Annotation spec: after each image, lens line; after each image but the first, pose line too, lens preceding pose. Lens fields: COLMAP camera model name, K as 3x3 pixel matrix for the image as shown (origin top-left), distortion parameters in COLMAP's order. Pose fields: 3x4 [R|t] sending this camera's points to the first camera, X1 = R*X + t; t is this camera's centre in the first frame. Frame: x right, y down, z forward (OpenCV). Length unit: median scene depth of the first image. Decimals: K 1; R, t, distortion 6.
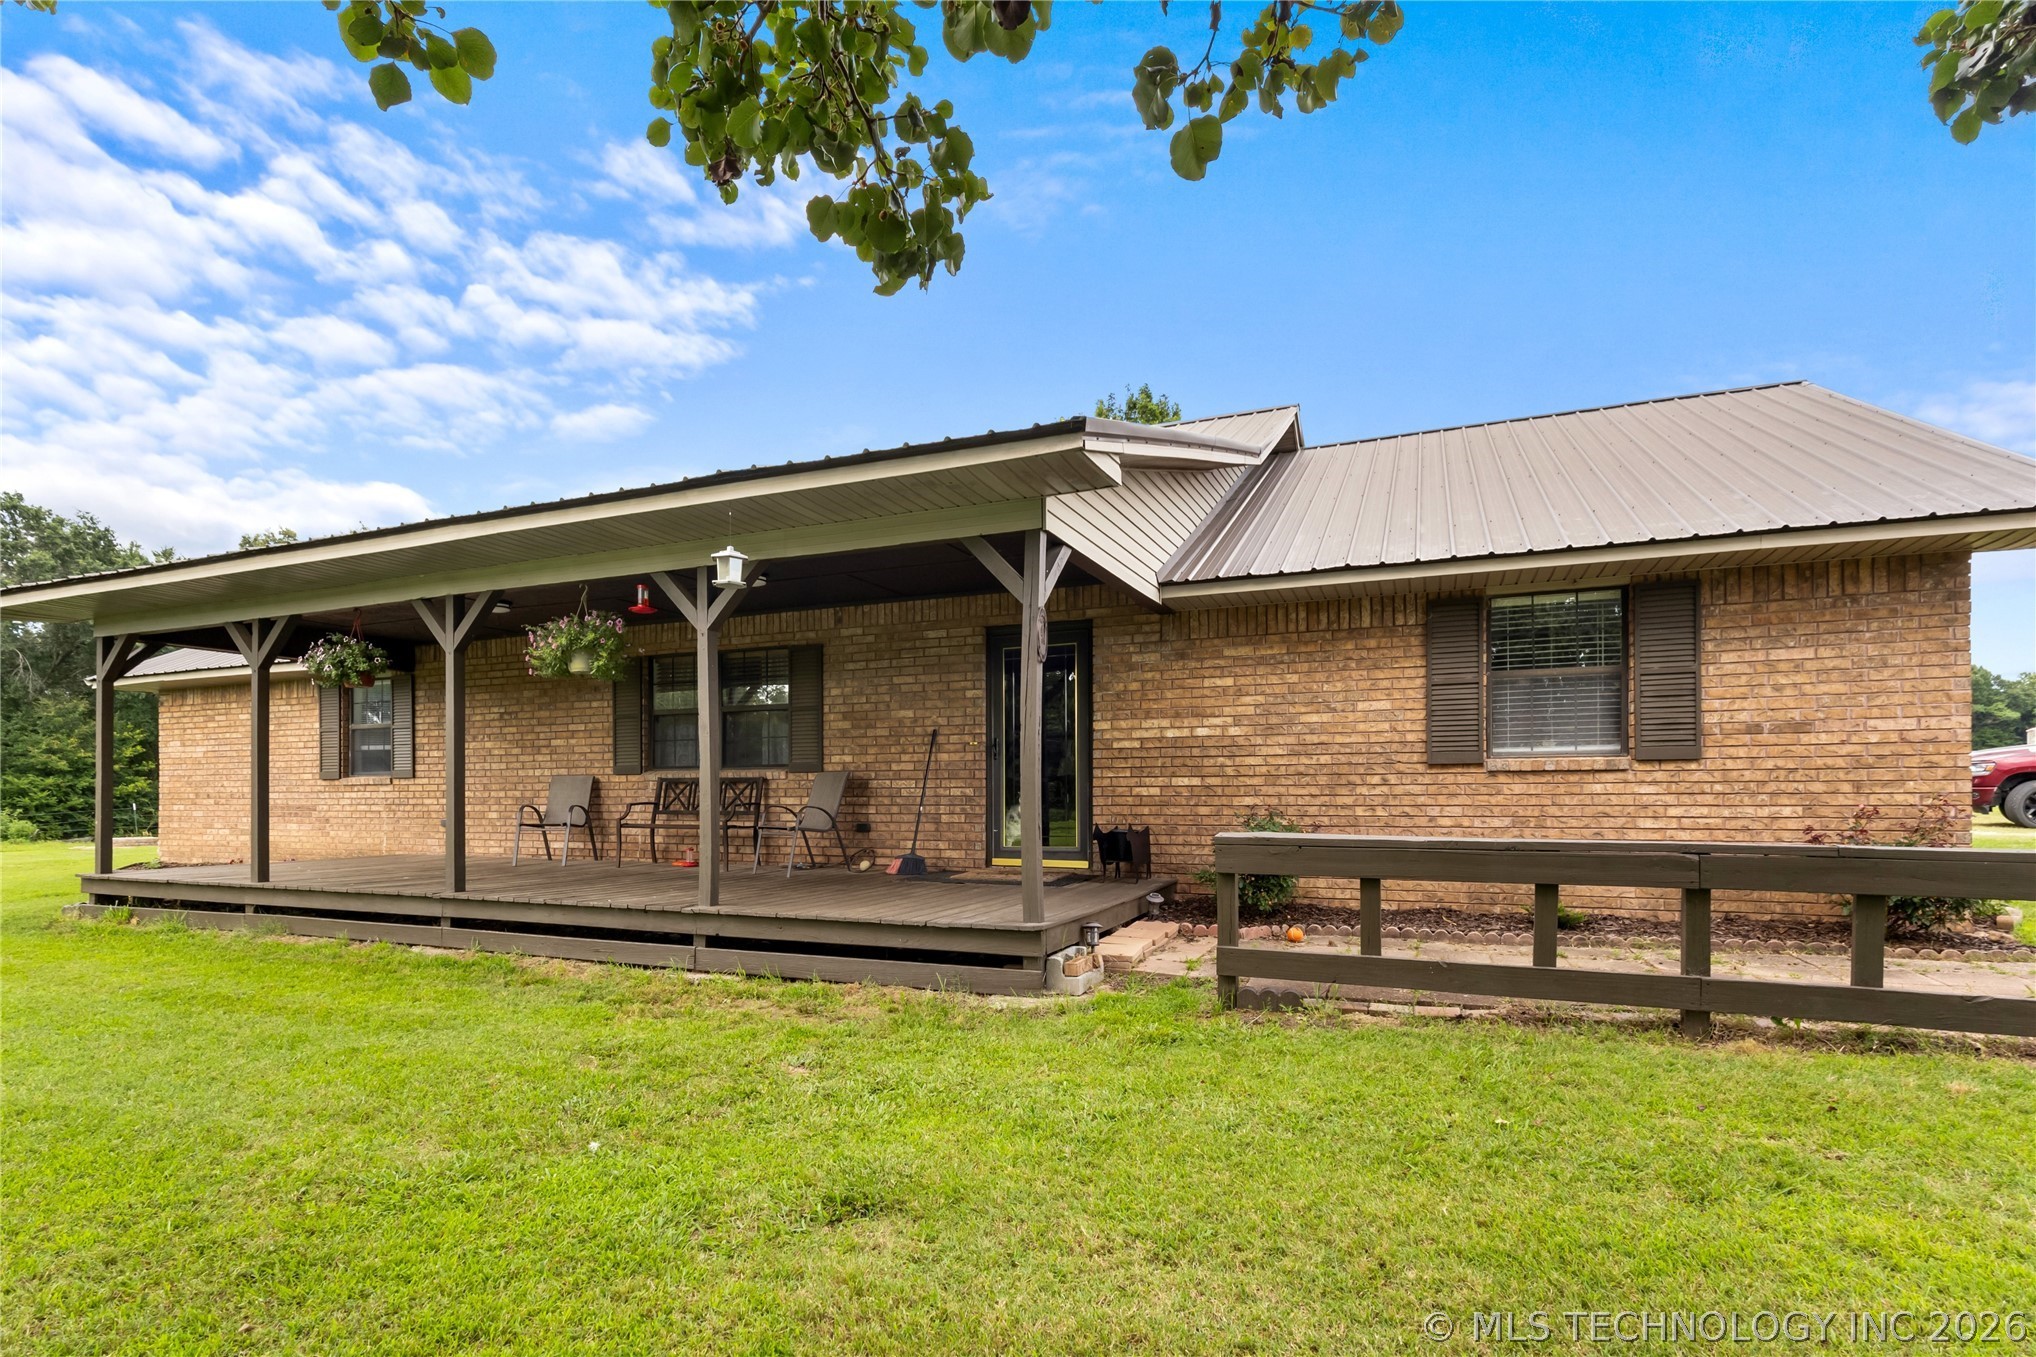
lens RADIAL K [[996.0, 0, 1019.0], [0, 996.0, 791.0], [0, 0, 1]] dist [0.002591, 0.000697]
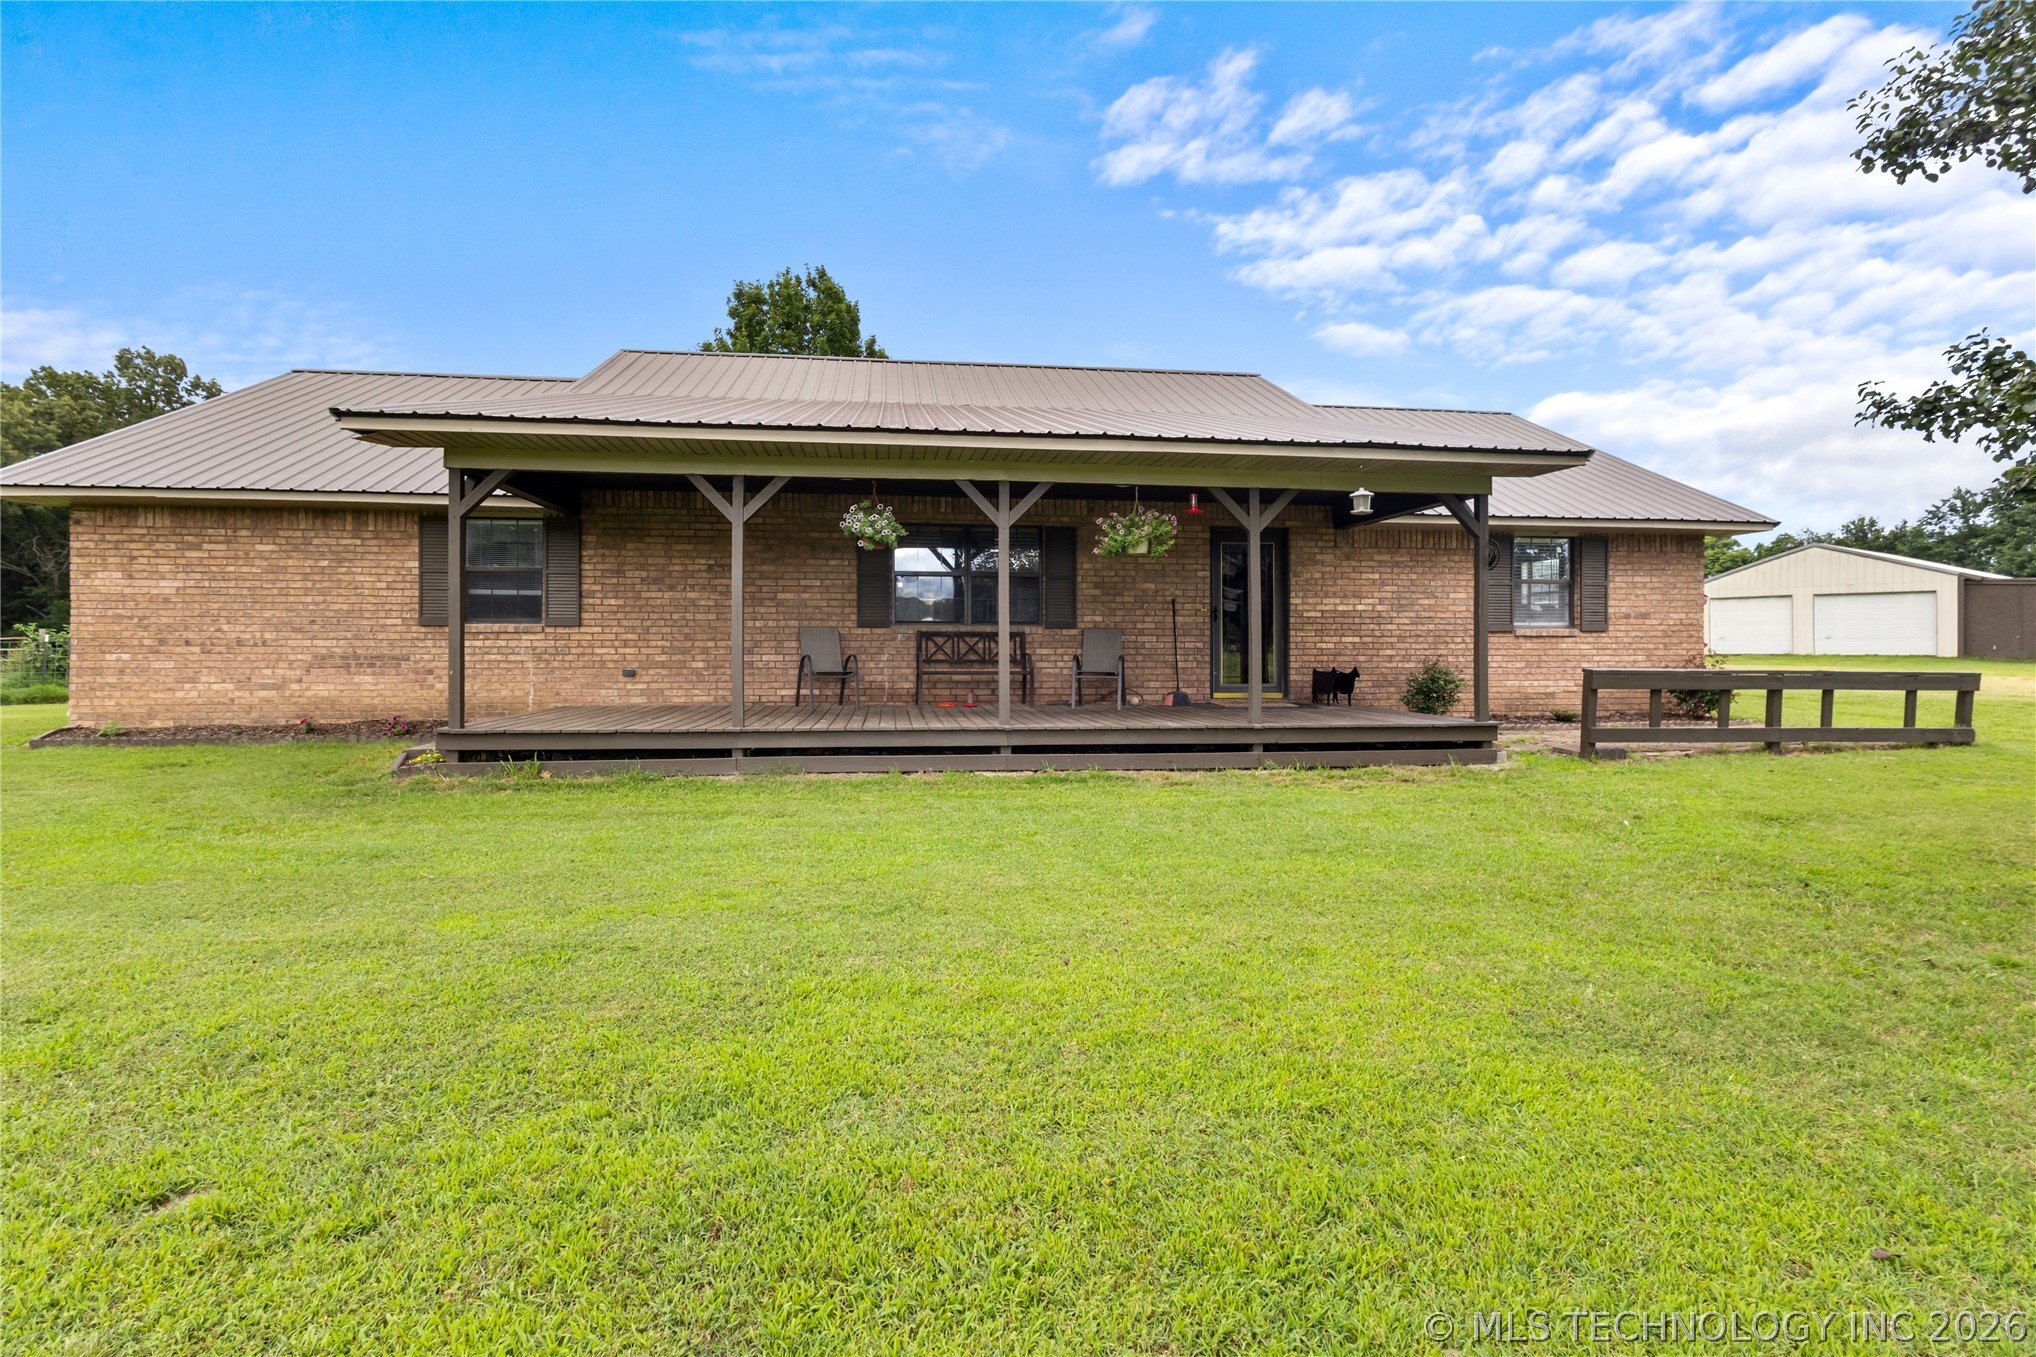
lens RADIAL K [[968.3, 0, 1003.2], [0, 968.3, 651.0], [0, 0, 1]] dist [0.000308, 0.000816]
pose [[0.861298, 0.003396, 0.508089, -0.962330], [-0.007245, 0.999958, 0.005598, 0.003371], [-0.508049, -0.008503, 0.861286, -0.014343]]
